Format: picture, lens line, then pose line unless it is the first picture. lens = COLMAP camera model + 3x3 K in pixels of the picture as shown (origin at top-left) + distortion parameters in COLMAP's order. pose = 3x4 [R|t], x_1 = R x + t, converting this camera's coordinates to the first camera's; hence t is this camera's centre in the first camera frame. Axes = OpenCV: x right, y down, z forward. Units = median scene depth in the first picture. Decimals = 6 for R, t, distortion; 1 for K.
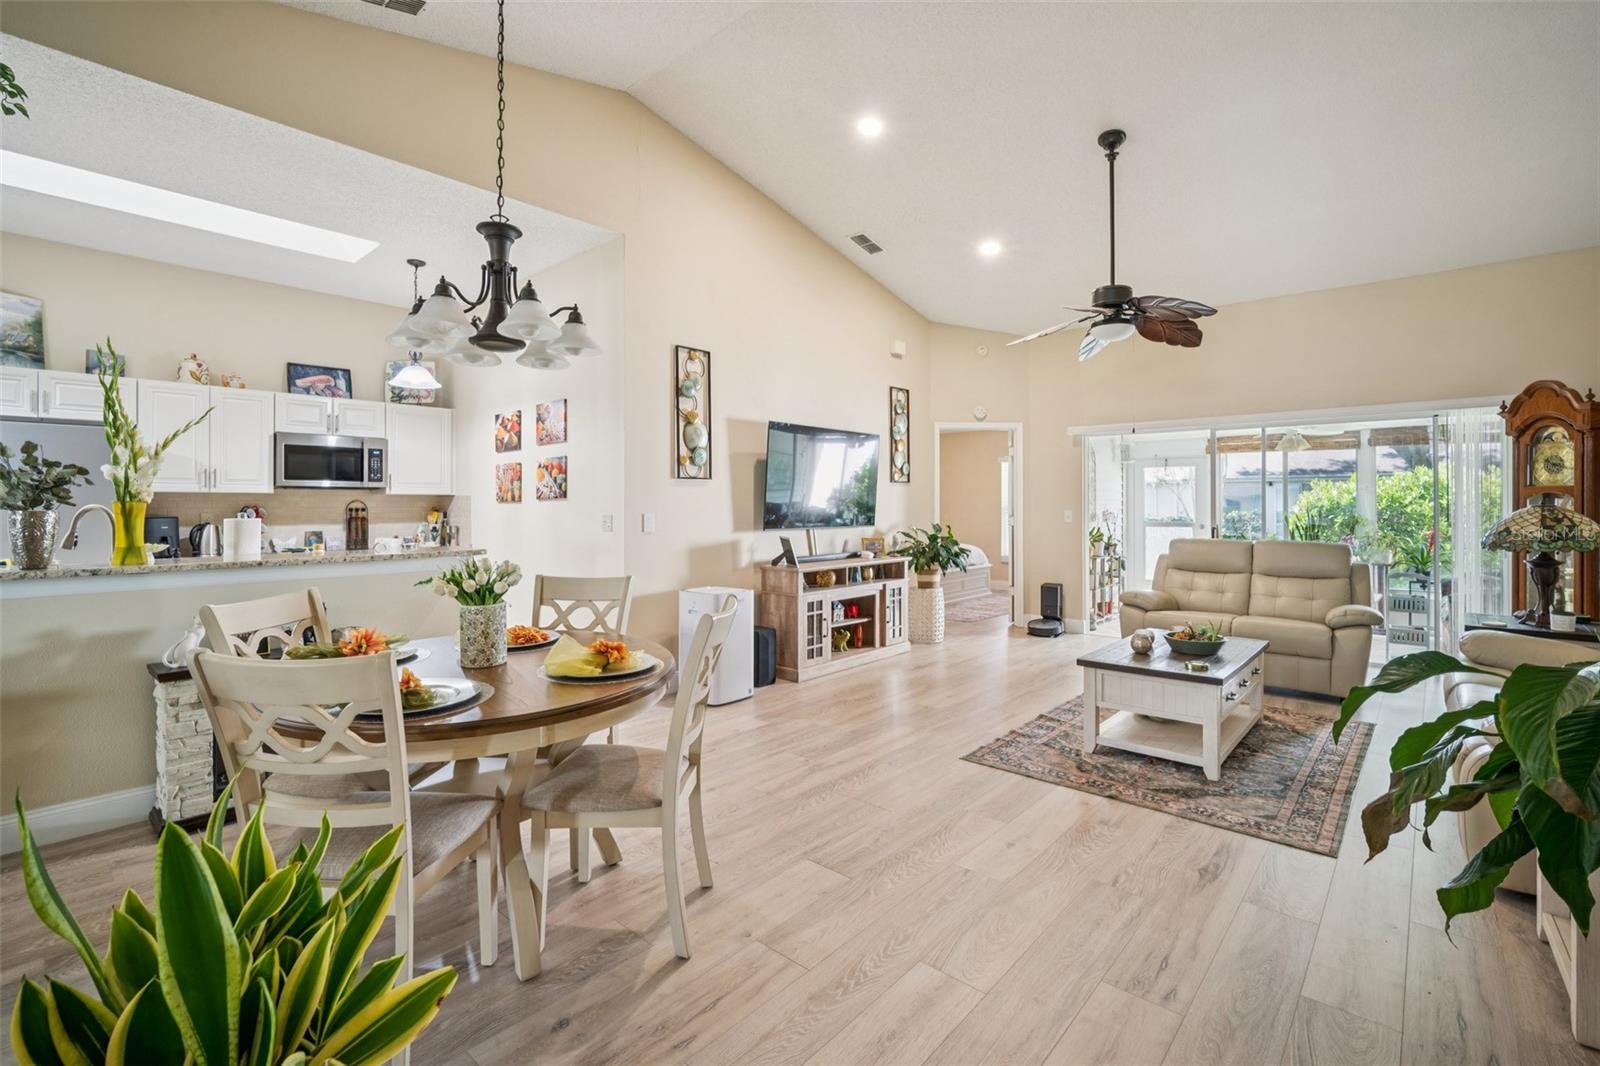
lens RADIAL K [[708.7, 0, 795.5], [0, 708.7, 502.2], [0, 0, 1]] dist [-0.014990, 0.004320]
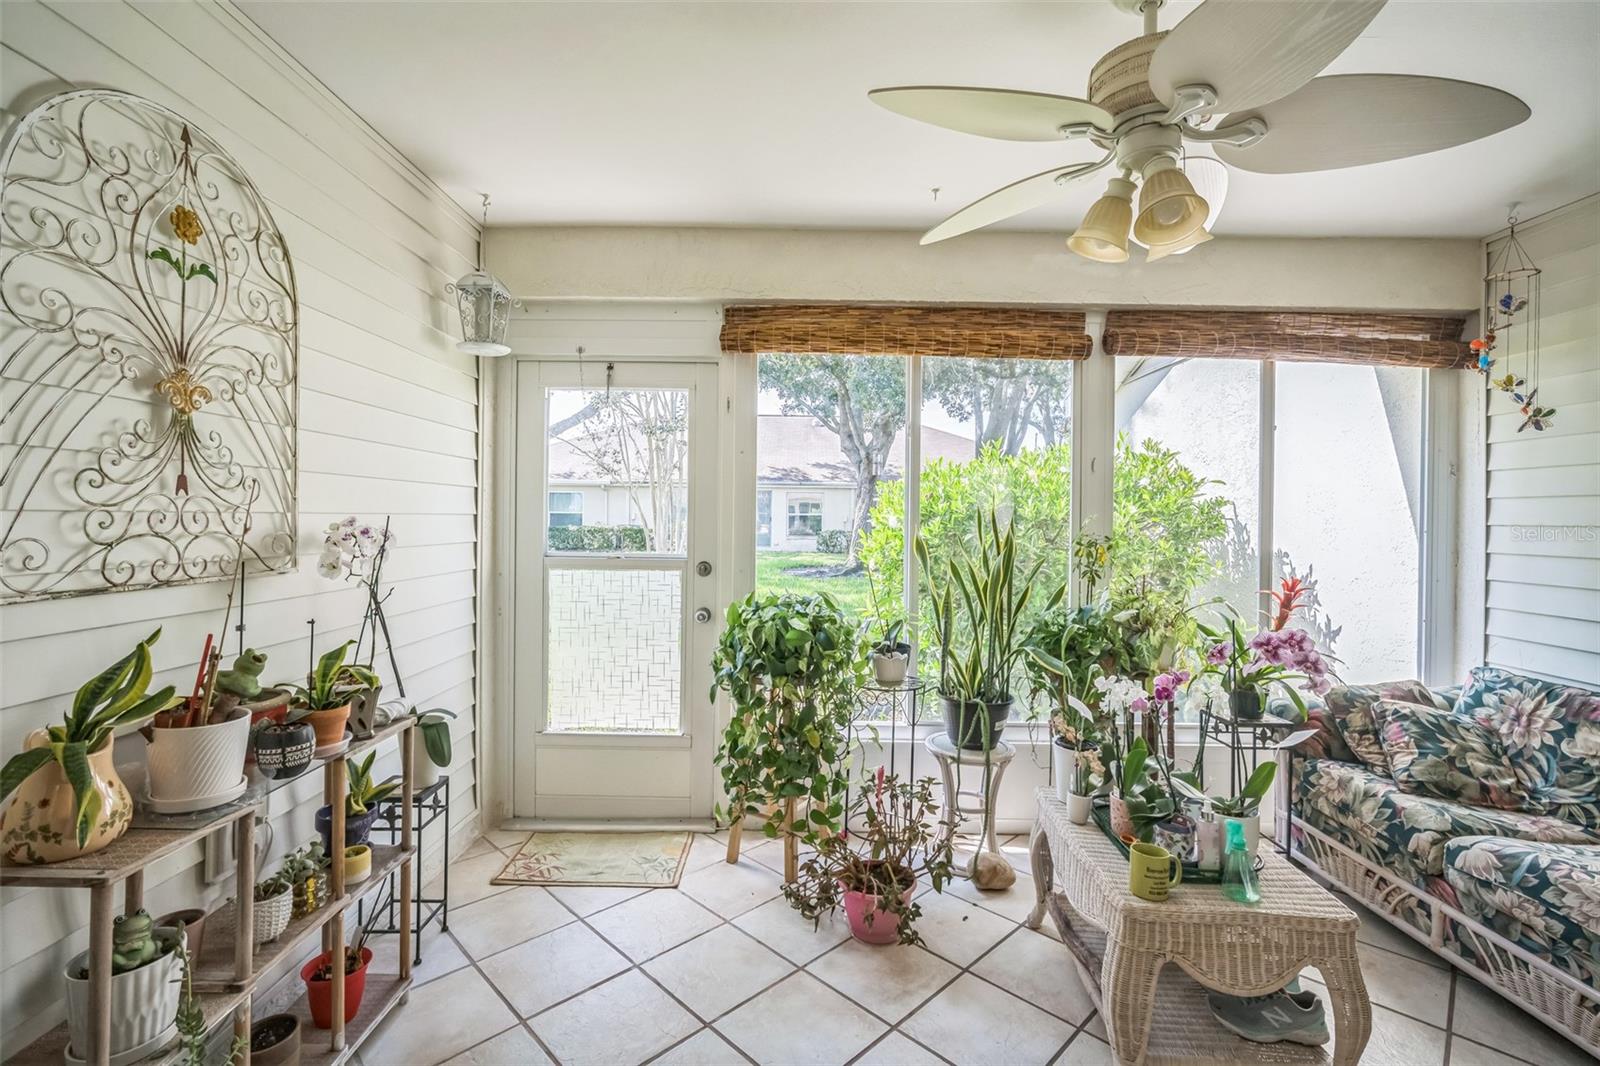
lens RADIAL K [[708.7, 0, 798.2], [0, 708.7, 517.9], [0, 0, 1]] dist [-0.014990, 0.004320]
pose [[0.745835, 0.006381, 0.666100, 0.913745], [-0.016515, 0.999824, 0.008914, 0.012686], [-0.665926, -0.017649, 0.745809, 1.711587]]
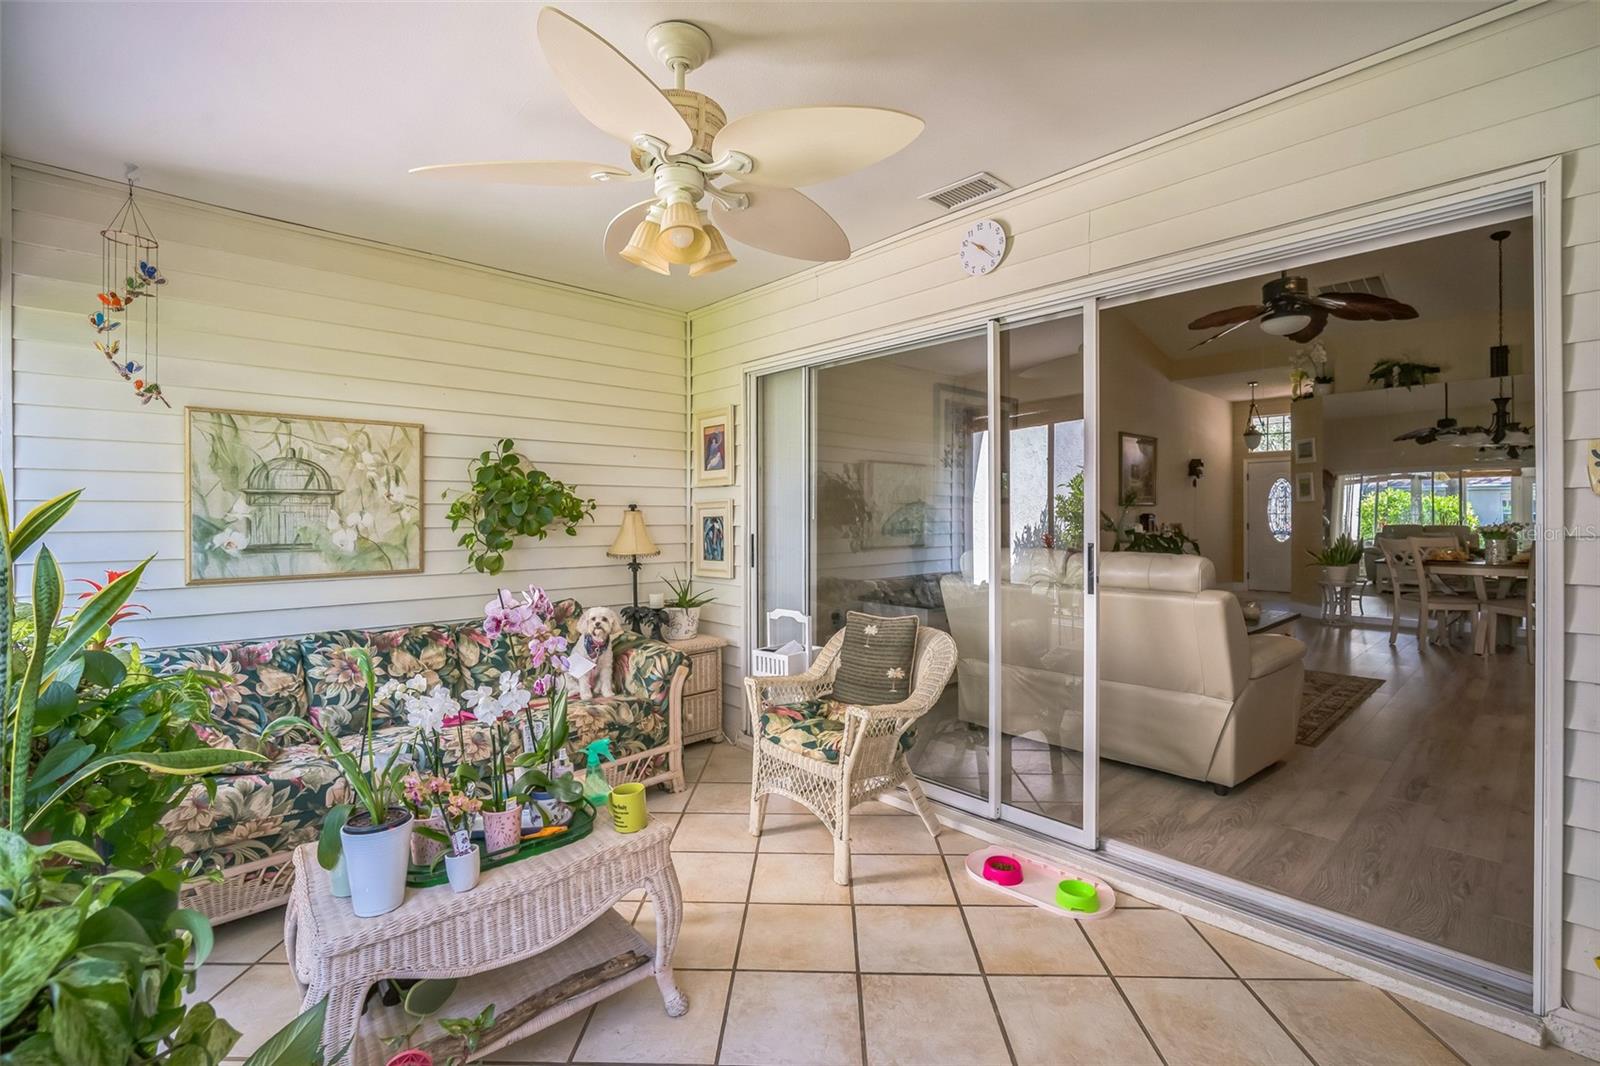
lens RADIAL K [[708.7, 0, 792.4], [0, 708.7, 520.6], [0, 0, 1]] dist [-0.014990, 0.004320]
pose [[-0.995822, 0.002189, 0.091291, 1.219978], [0.002664, 0.999984, 0.005075, 0.031950], [-0.091279, 0.005297, -0.995811, 2.382563]]
